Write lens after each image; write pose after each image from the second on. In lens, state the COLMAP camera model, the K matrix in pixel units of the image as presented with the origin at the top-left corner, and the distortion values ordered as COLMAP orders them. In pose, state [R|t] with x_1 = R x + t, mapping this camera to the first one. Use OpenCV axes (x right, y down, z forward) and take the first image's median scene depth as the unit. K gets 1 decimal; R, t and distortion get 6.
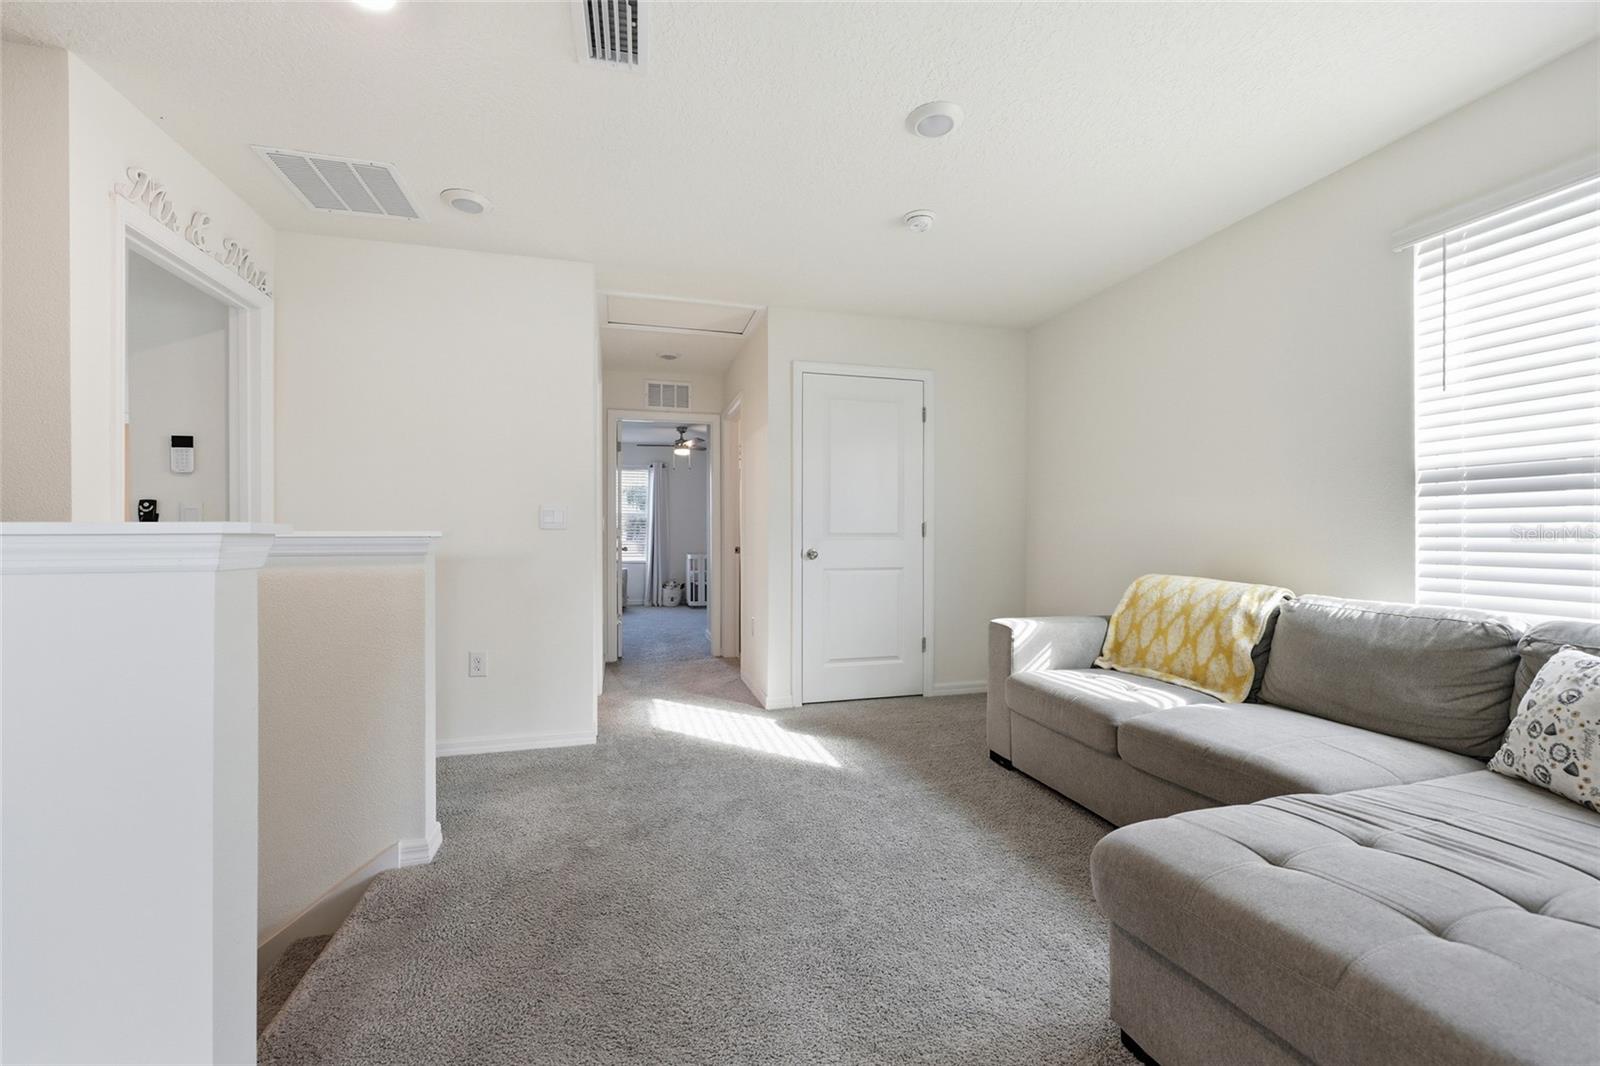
lens RADIAL K [[645.6, 0, 800.0], [0, 645.6, 533.0], [0, 0, 1]] dist [-0.000760, -0.000167]
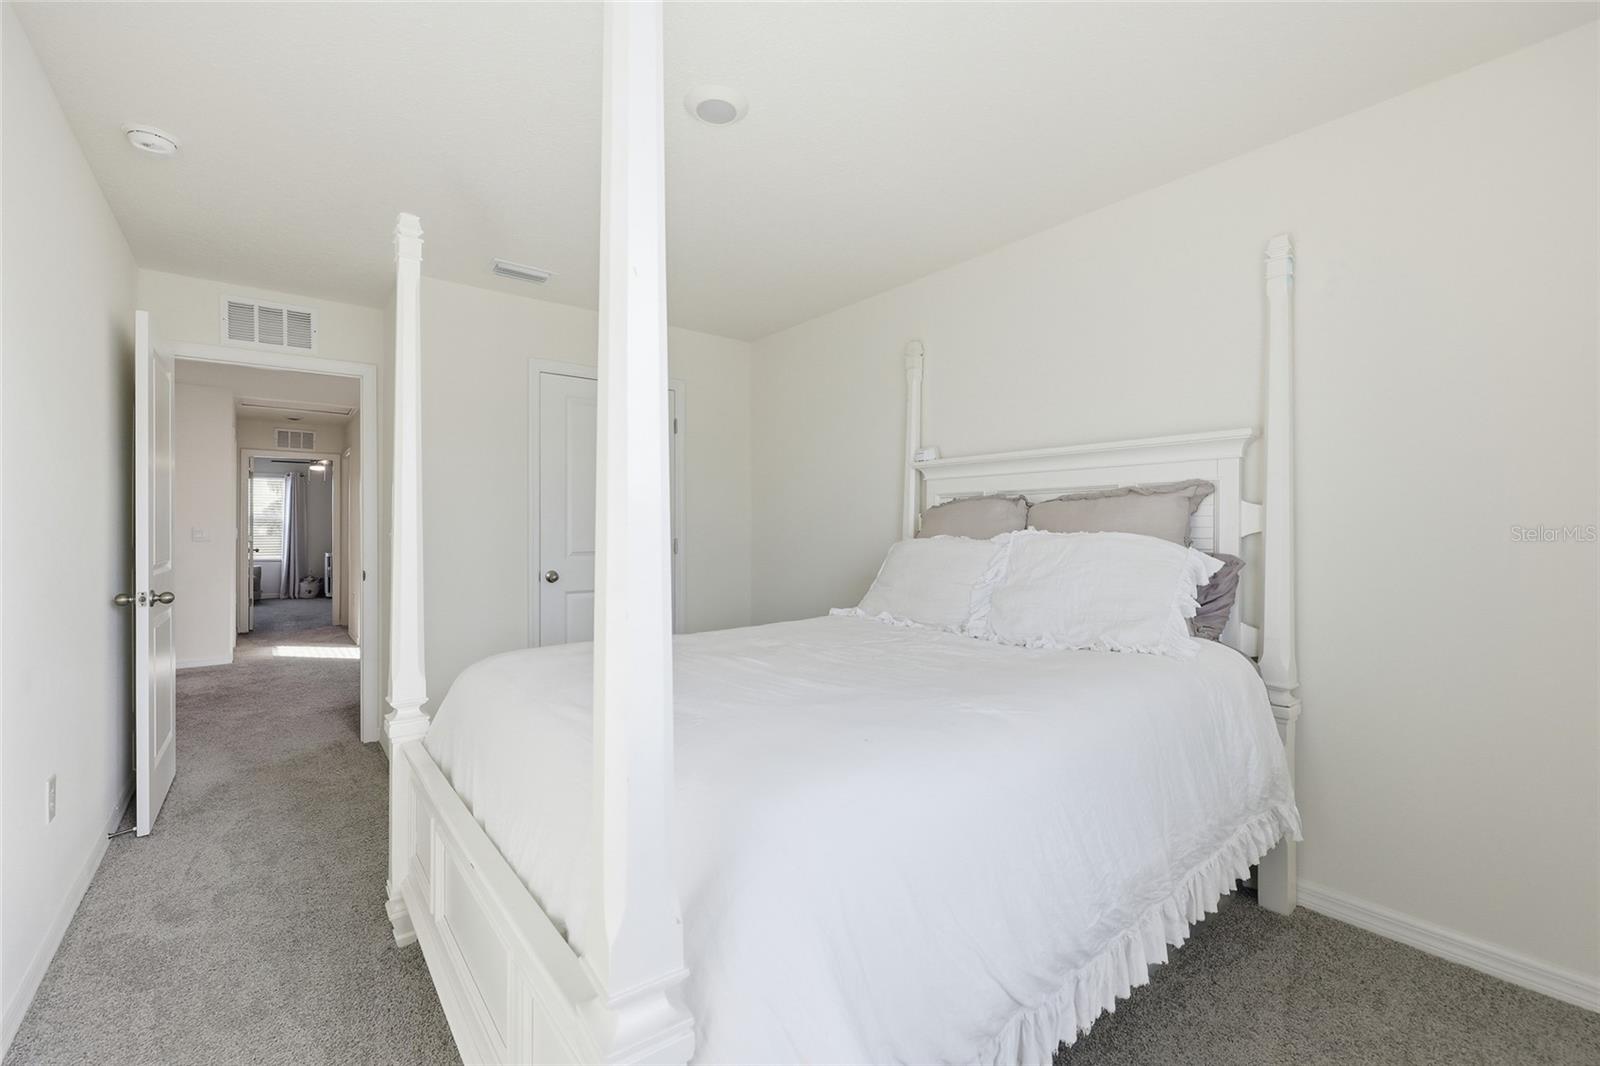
lens RADIAL K [[661.6, 0, 801.3], [0, 661.6, 528.1], [0, 0, 1]] dist [0.000735, -0.000080]
pose [[0.914516, 0.005249, 0.404515, 0.129926], [-0.007033, 0.999971, 0.002925, -0.021293], [-0.404488, -0.005520, 0.914527, -0.446411]]
